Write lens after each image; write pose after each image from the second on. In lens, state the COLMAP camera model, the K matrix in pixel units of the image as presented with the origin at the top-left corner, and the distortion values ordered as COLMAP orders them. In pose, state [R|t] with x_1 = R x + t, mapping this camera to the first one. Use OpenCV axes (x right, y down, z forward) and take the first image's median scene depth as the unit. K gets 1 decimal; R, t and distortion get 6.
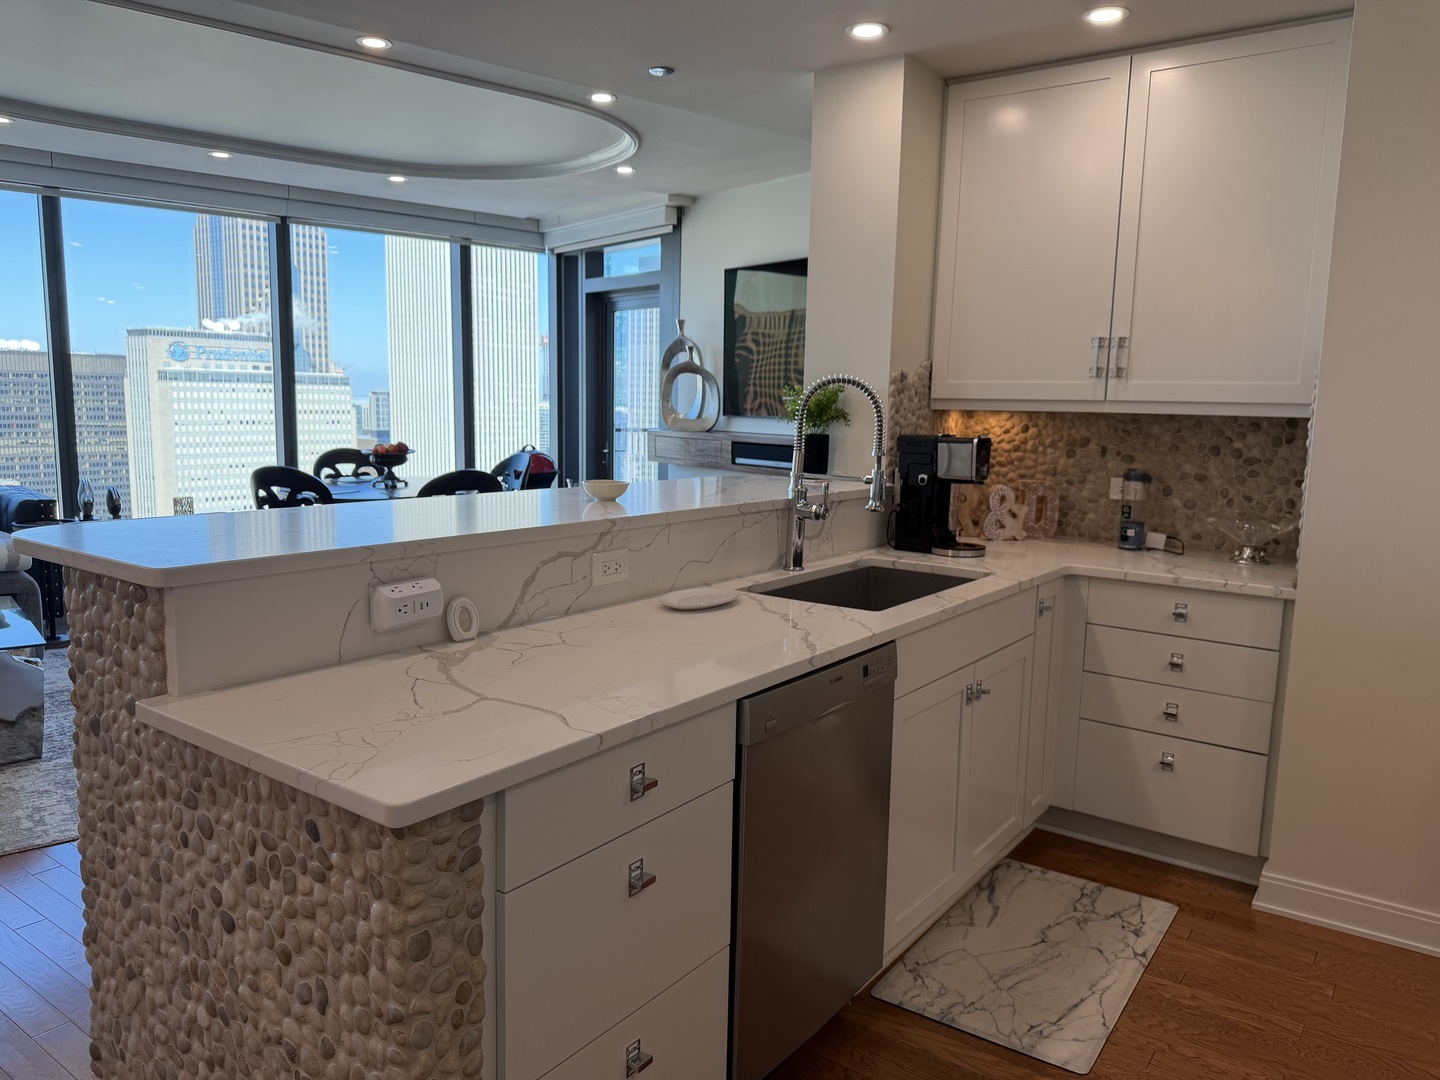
lens RADIAL K [[1019.2, 0, 719.6], [0, 1019.2, 543.6], [0, 0, 1]] dist [-0.005919, -0.006200]
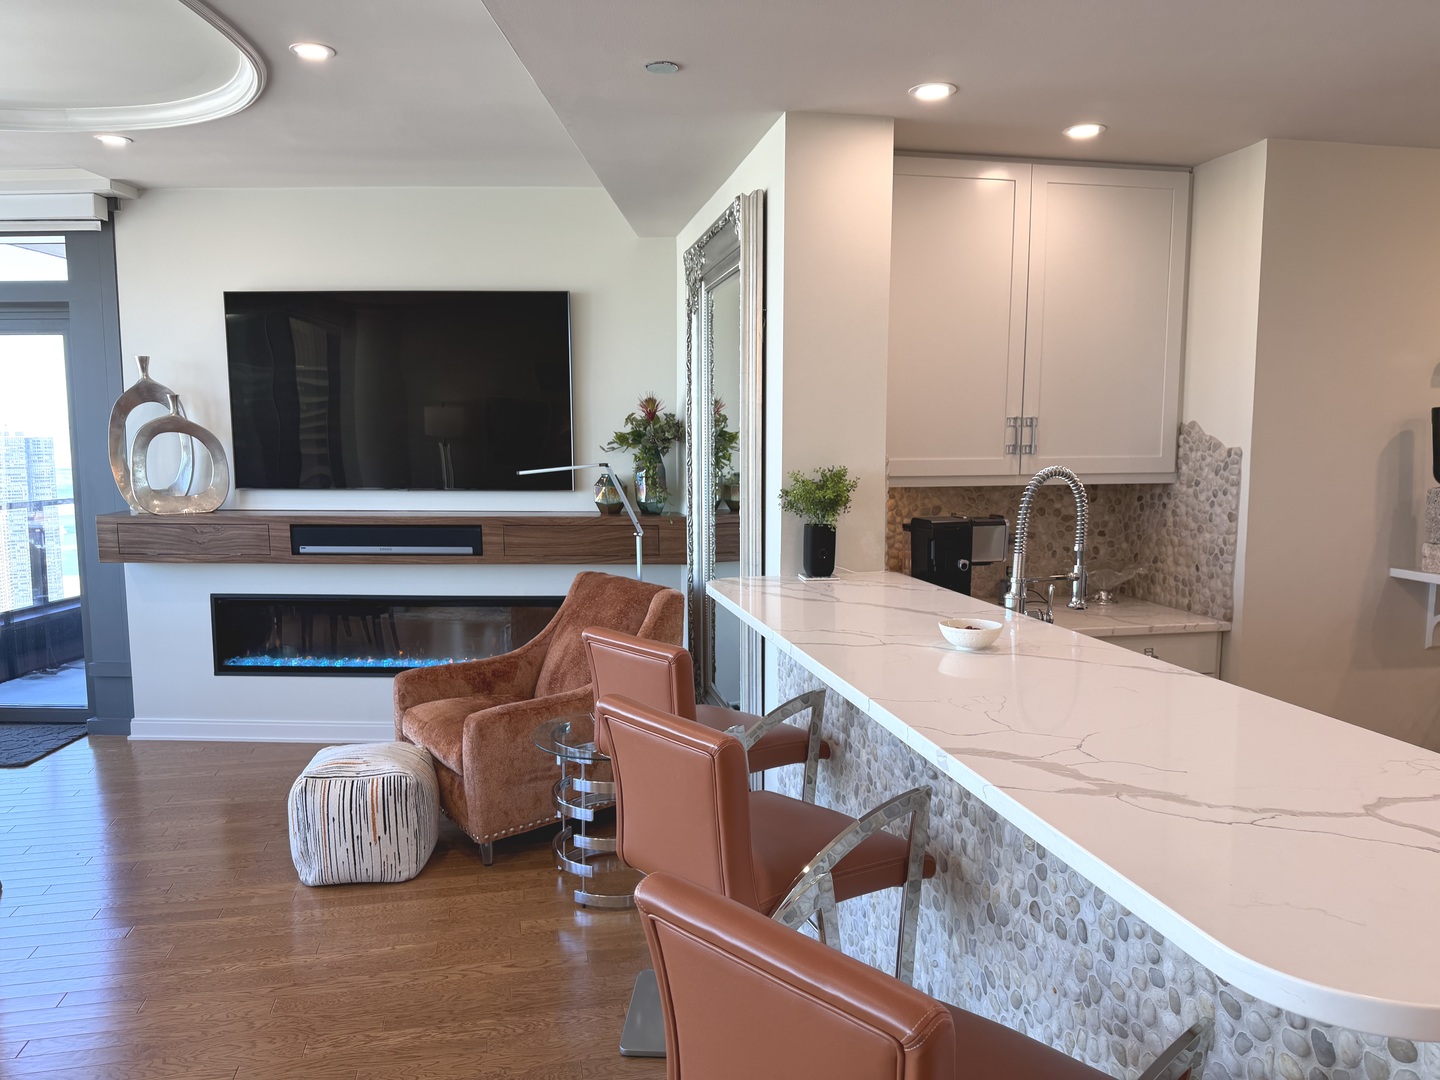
lens RADIAL K [[1019.2, 0, 719.7], [0, 1019.2, 542.4], [0, 0, 1]] dist [-0.005919, -0.006200]
pose [[0.661421, -0.094724, 0.744009, -0.585969], [0.116680, 0.992910, 0.022685, -0.116439], [-0.740883, 0.071806, 0.667784, 0.456699]]
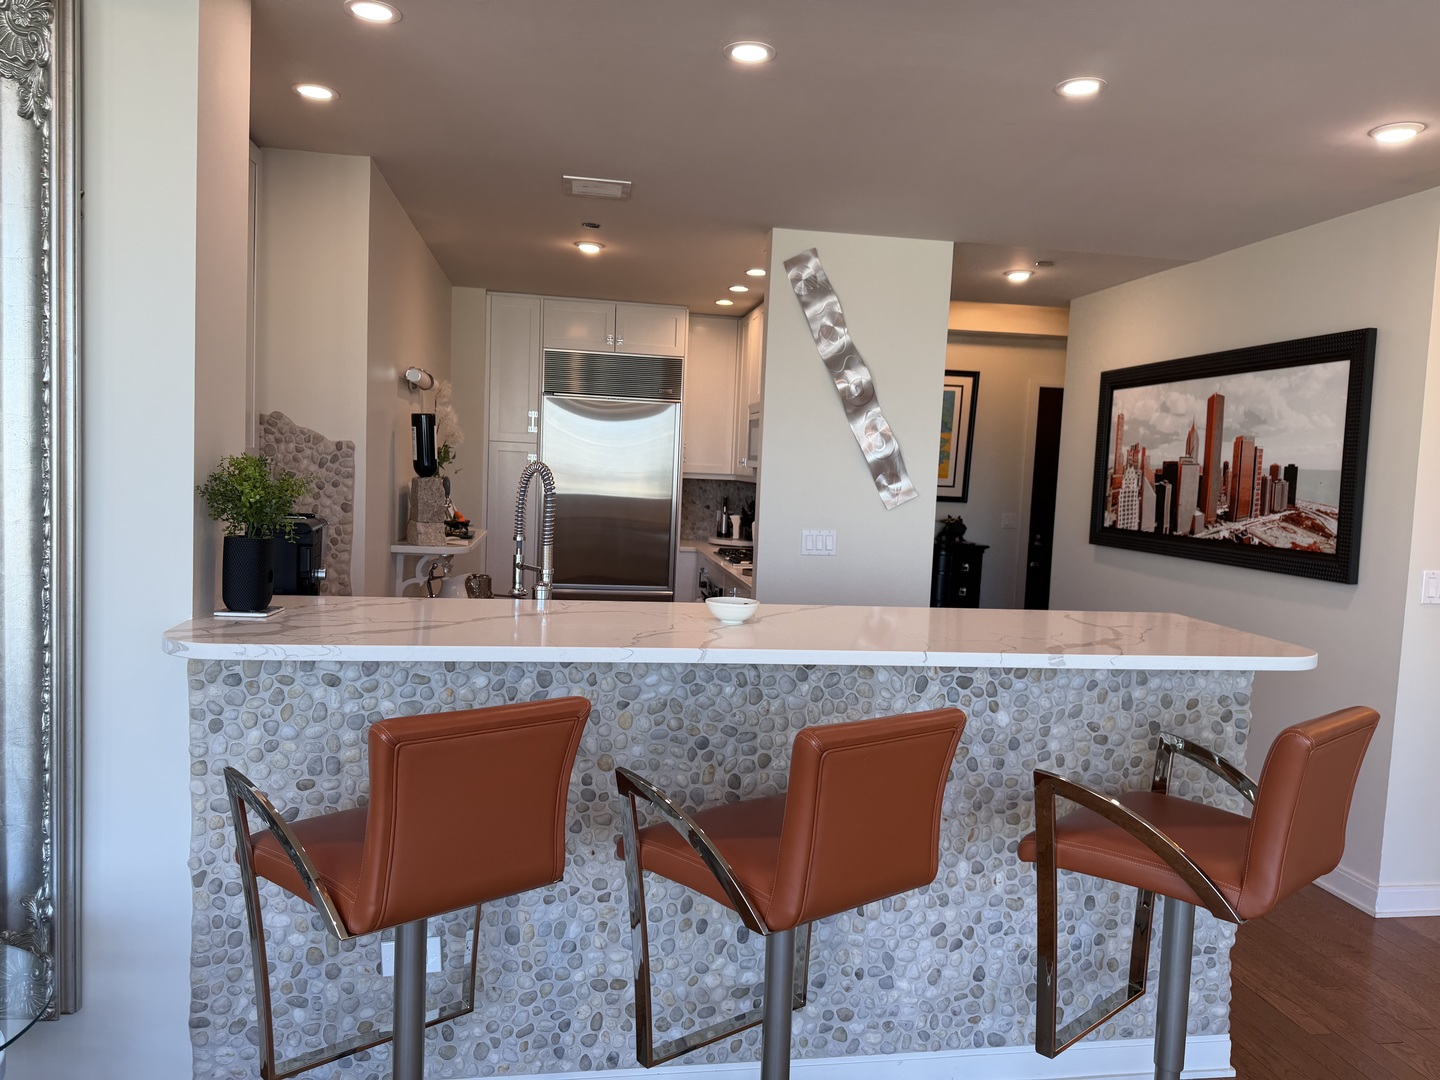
lens RADIAL K [[1019.2, 0, 719.3], [0, 1019.2, 536.1], [0, 0, 1]] dist [-0.005919, -0.006200]
pose [[-0.707829, -0.094208, 0.700074, -0.515091], [0.045874, 0.982844, 0.178642, -0.196383], [-0.704893, 0.158563, -0.691364, 1.174019]]
